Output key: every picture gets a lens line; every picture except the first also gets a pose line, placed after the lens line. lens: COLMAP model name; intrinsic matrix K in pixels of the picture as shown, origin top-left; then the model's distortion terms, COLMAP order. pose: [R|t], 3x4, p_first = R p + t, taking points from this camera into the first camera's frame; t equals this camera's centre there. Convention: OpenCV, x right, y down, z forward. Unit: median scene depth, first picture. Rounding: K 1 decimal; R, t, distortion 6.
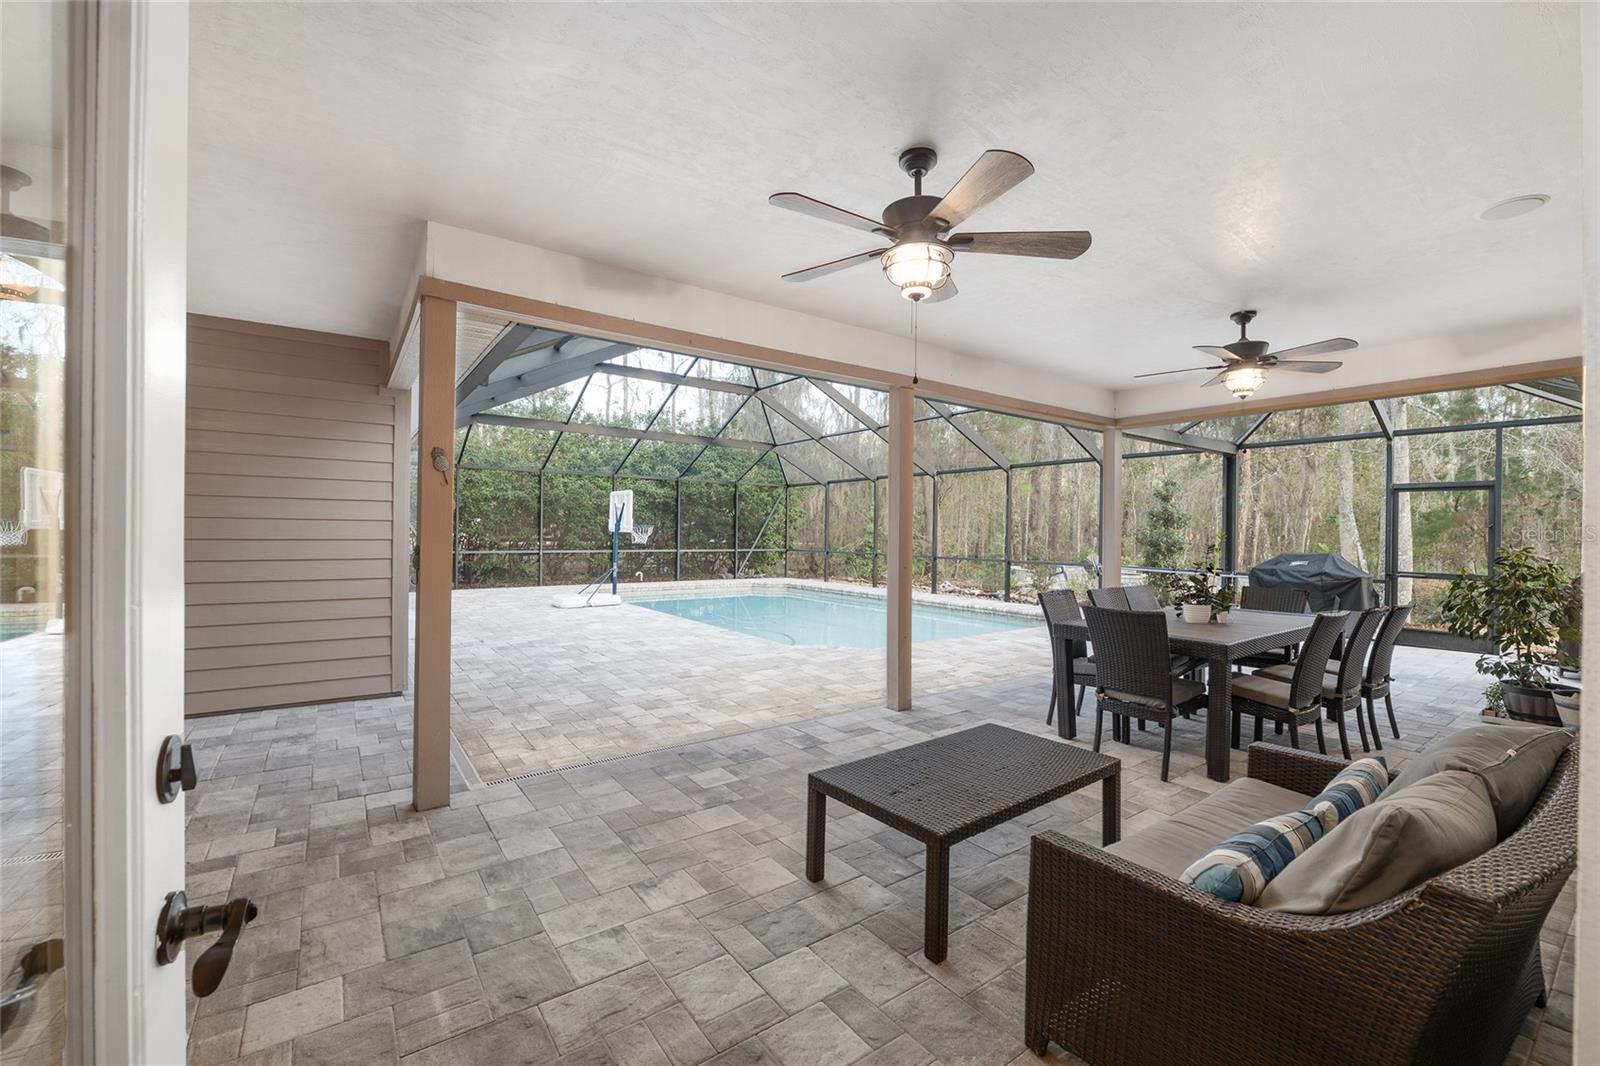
lens RADIAL K [[663.5, 0, 795.8], [0, 663.5, 533.0], [0, 0, 1]] dist [-0.014362, -0.000604]
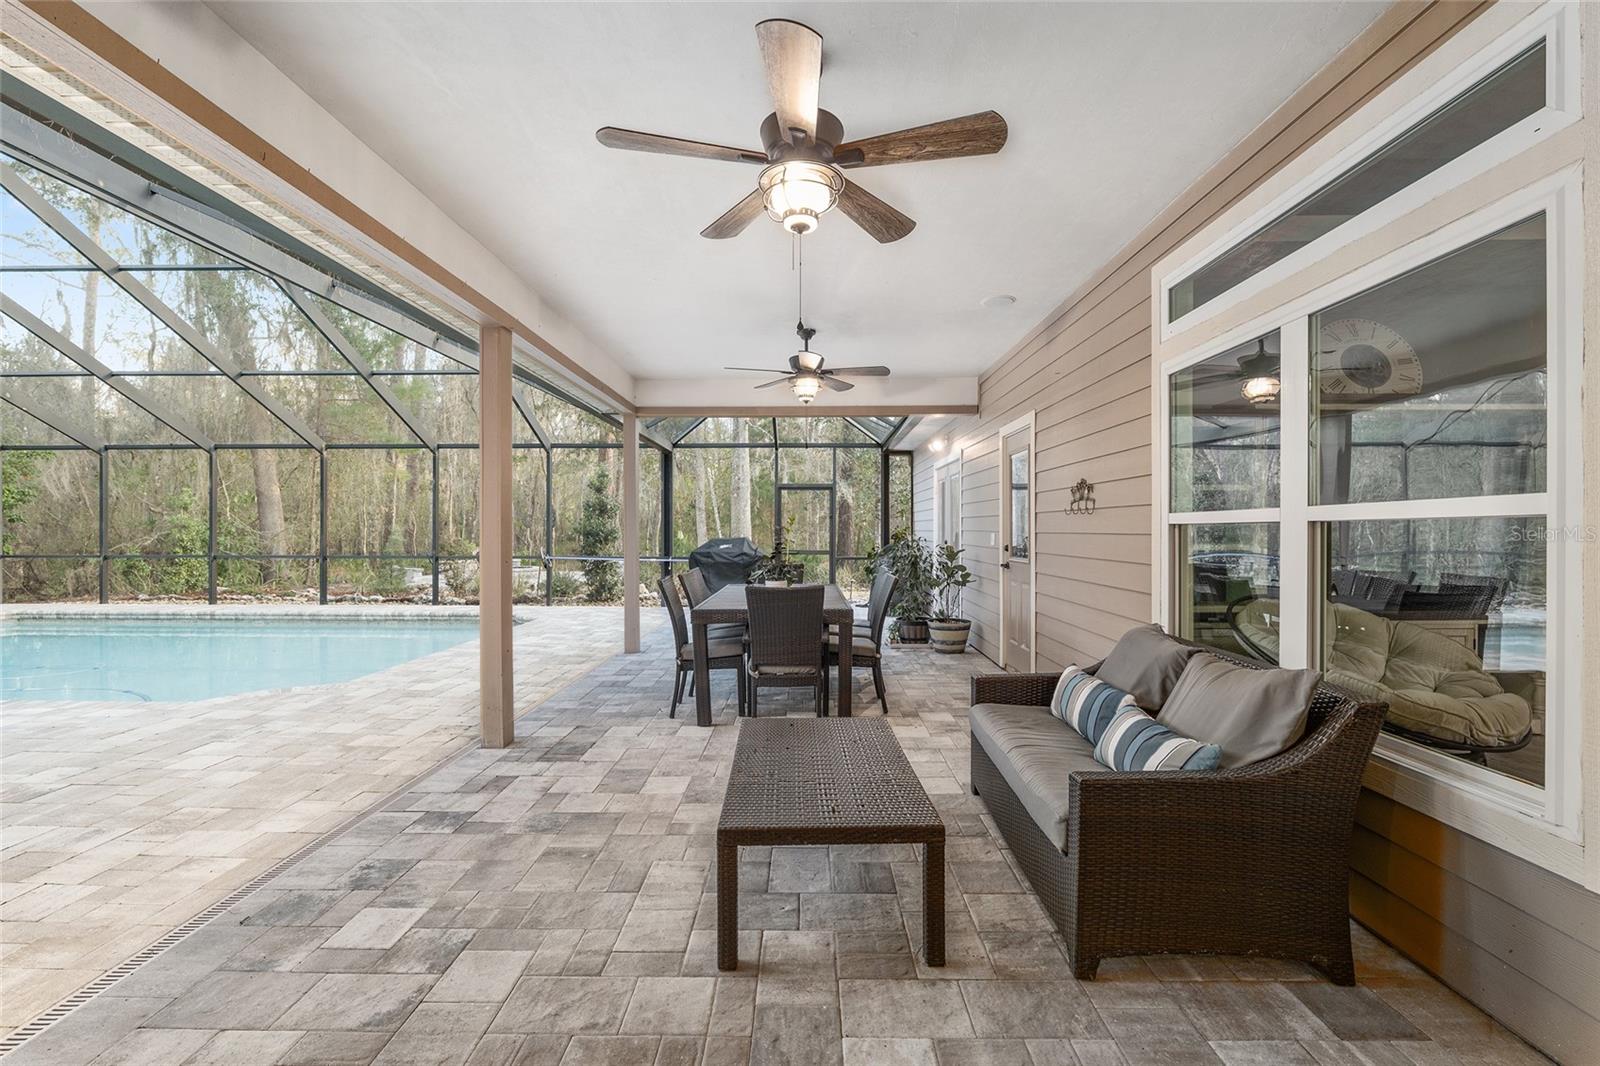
lens RADIAL K [[690.8, 0, 799.1], [0, 690.8, 530.5], [0, 0, 1]] dist [-0.015188, -0.000245]
pose [[0.585012, -0.011003, 0.810950, -0.301406], [0.007850, 0.999938, 0.007905, 0.013768], [-0.810986, 0.001741, 0.585062, 0.264654]]
